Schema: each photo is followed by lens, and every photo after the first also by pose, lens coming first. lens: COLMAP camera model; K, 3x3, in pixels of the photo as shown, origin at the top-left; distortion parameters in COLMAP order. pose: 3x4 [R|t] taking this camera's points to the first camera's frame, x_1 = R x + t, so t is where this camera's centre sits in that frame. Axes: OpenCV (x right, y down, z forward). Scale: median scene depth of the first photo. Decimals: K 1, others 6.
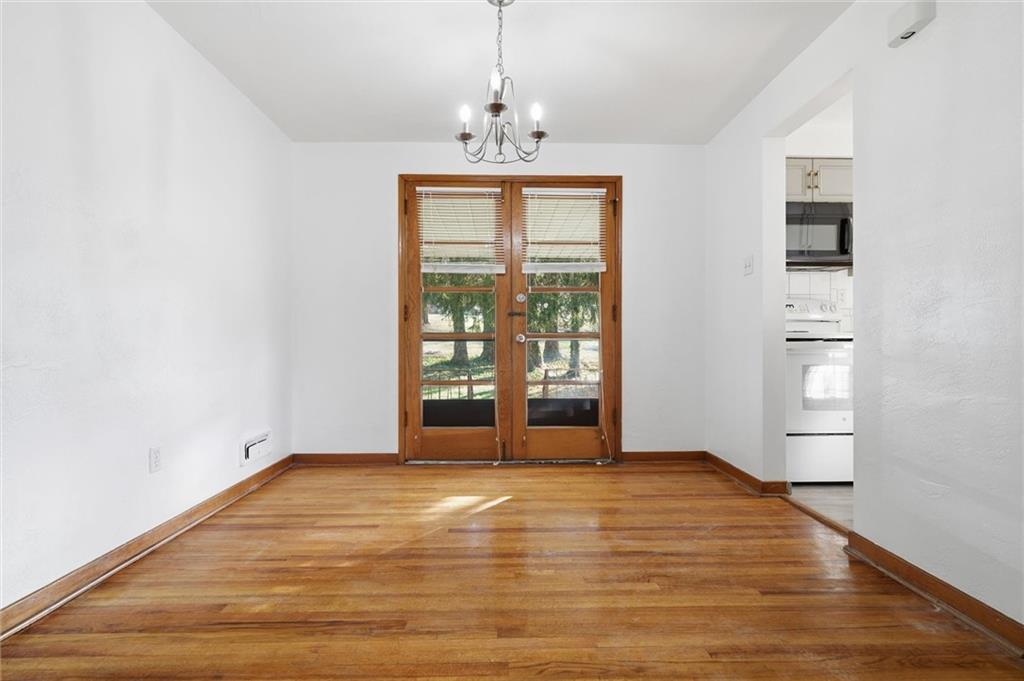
lens RADIAL K [[516.7, 0, 512.0], [0, 516.7, 340.5], [0, 0, 1]] dist [-0.004847, -0.000371]
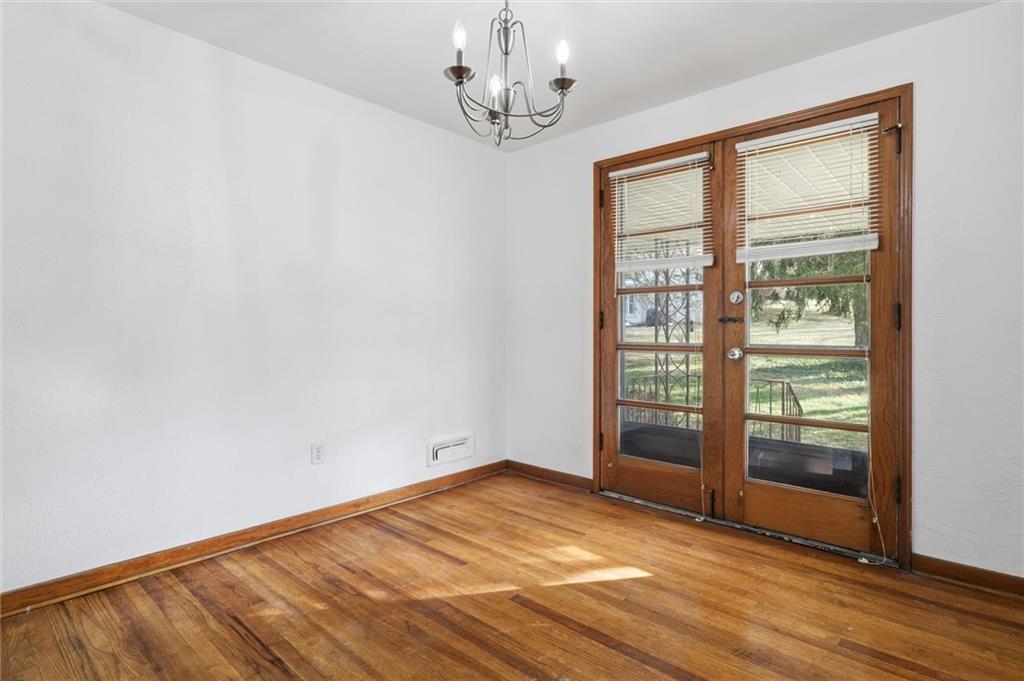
lens RADIAL K [[522.9, 0, 514.1], [0, 522.9, 327.1], [0, 0, 1]] dist [-0.002616, -0.000281]
pose [[0.725619, -0.001016, -0.688095, 0.295816], [-0.002535, 0.999988, -0.004149, -0.037359], [0.688092, 0.004755, 0.725608, 0.260951]]
